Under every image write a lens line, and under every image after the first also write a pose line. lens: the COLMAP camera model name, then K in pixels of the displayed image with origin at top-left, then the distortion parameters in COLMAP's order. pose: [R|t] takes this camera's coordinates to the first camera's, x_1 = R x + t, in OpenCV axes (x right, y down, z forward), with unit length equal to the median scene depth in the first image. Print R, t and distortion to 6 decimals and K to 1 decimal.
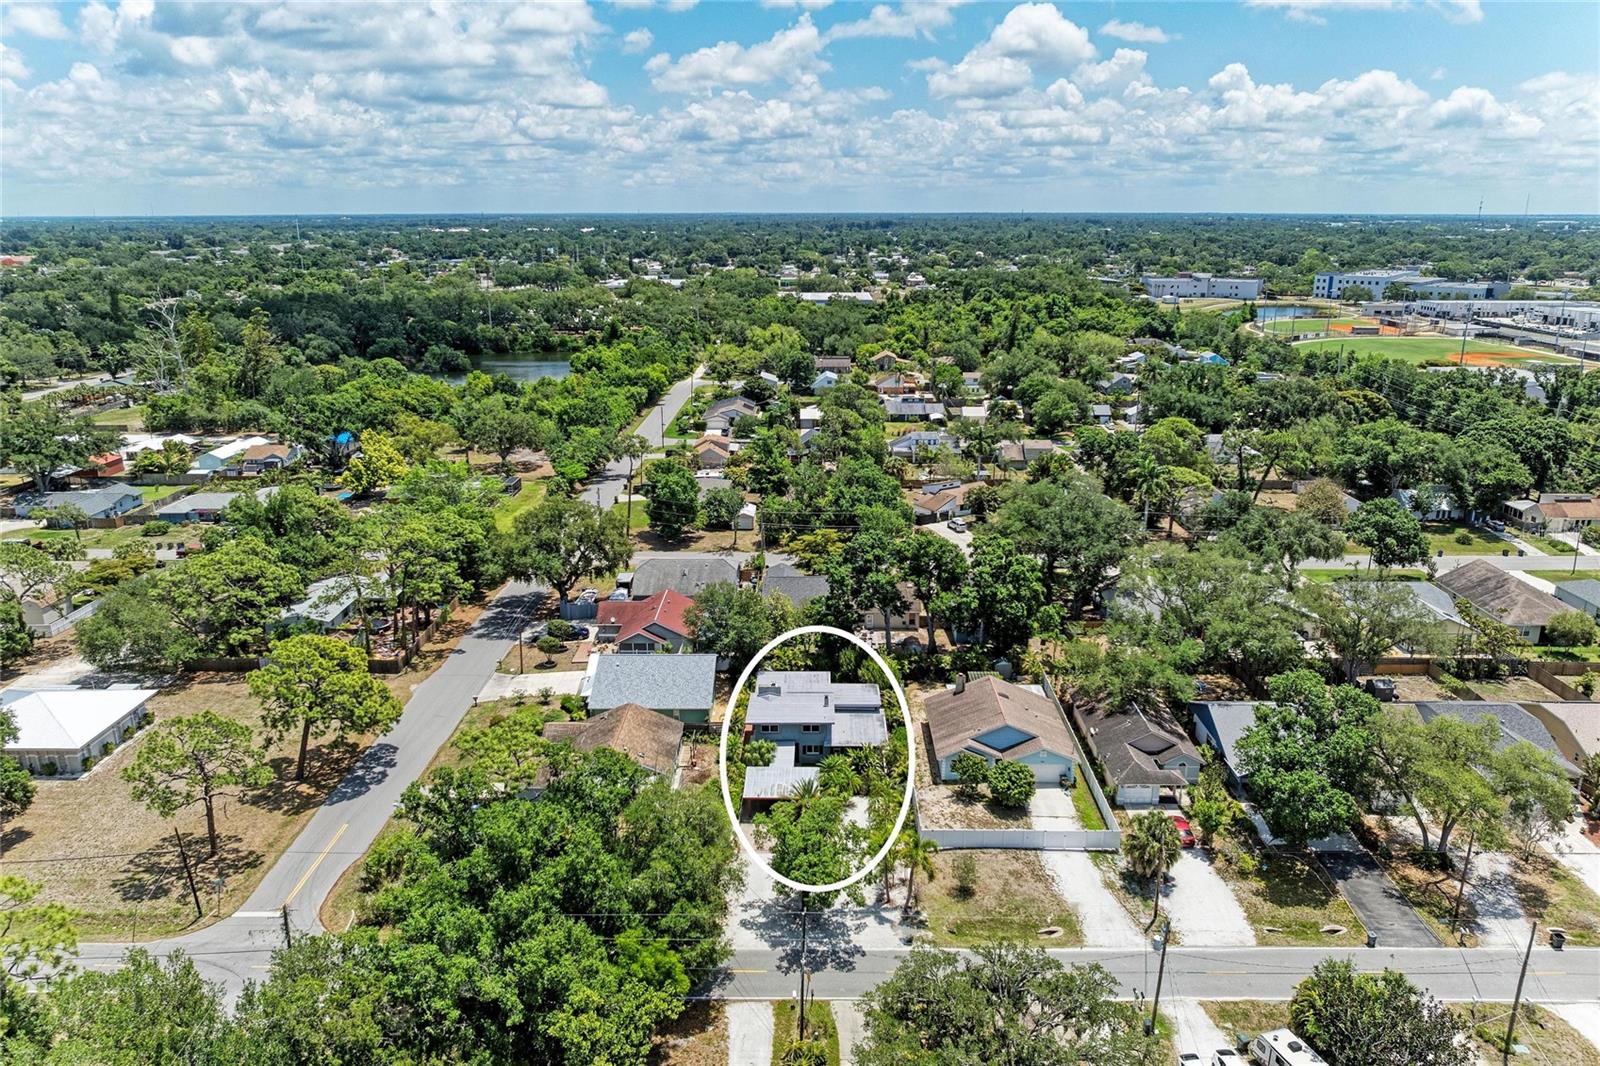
lens RADIAL K [[1096.5, 0, 800.0], [0, 1096.5, 533.0], [0, 0, 1]] dist [0.003218, -0.045198]
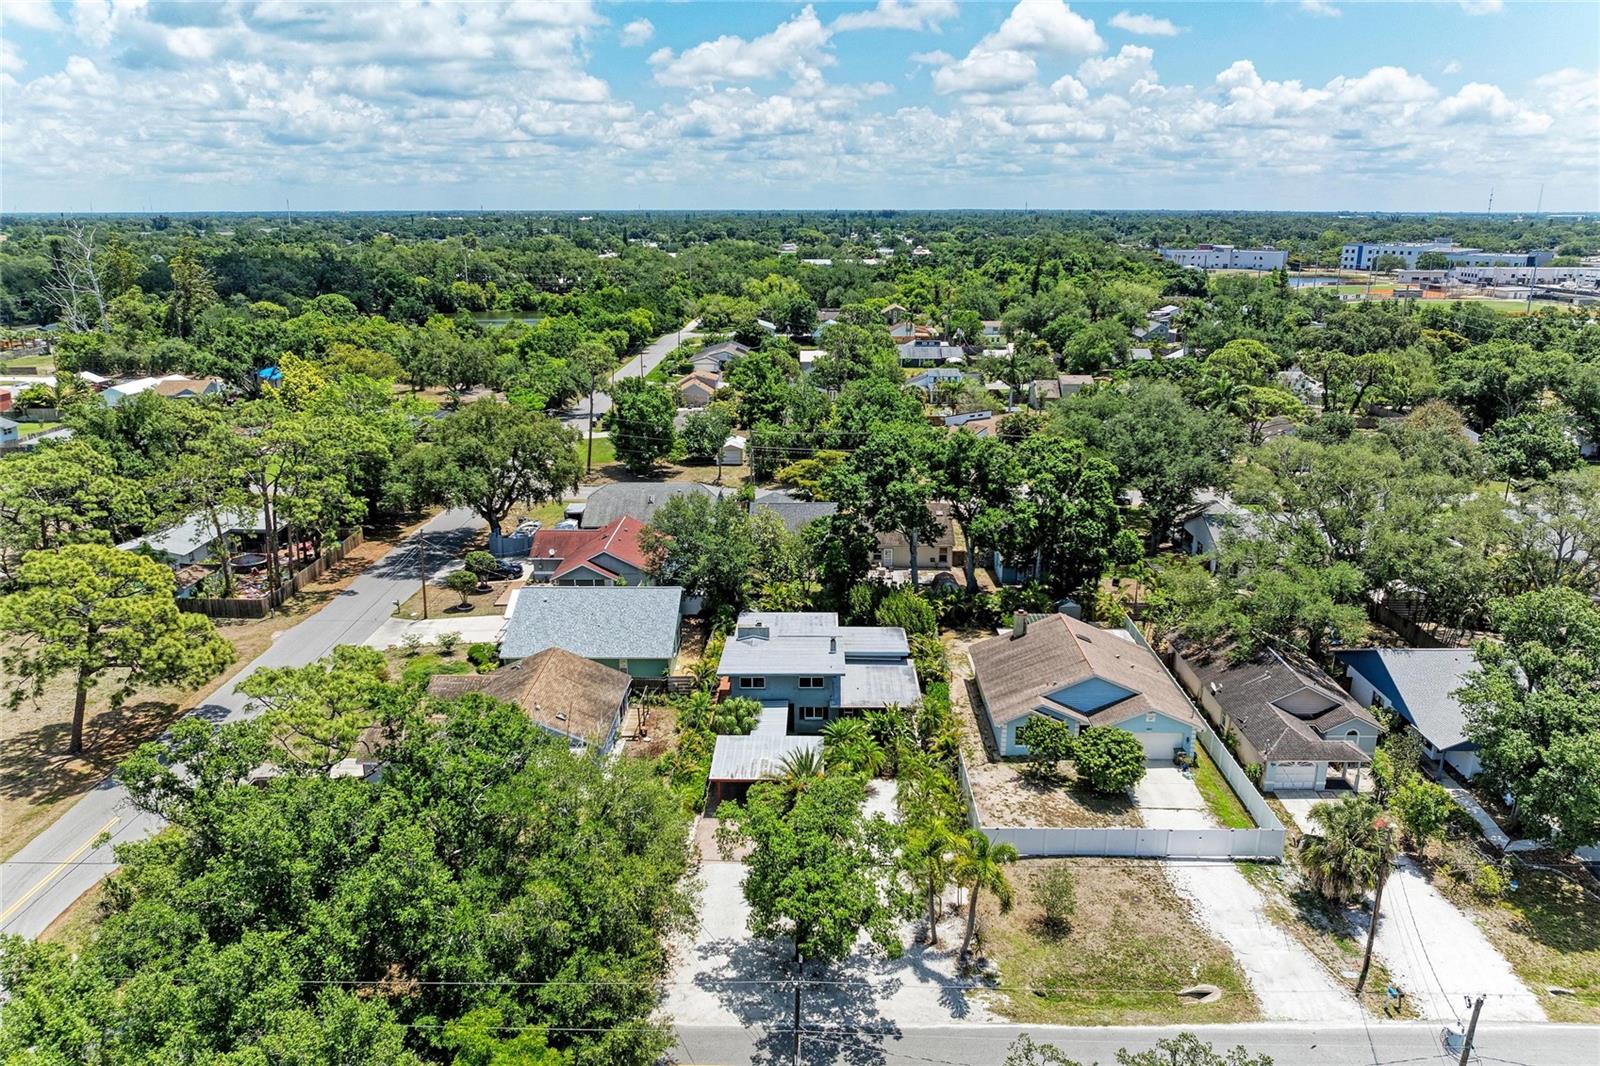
lens RADIAL K [[1106.0, 0, 800.0], [0, 1106.0, 533.0], [0, 0, 1]] dist [-0.014053, -0.004459]
pose [[0.999998, 0.001756, -0.001136, 0.003078], [-0.001752, 0.999993, 0.003381, 0.071582], [0.001142, -0.003379, 0.999994, 0.263986]]
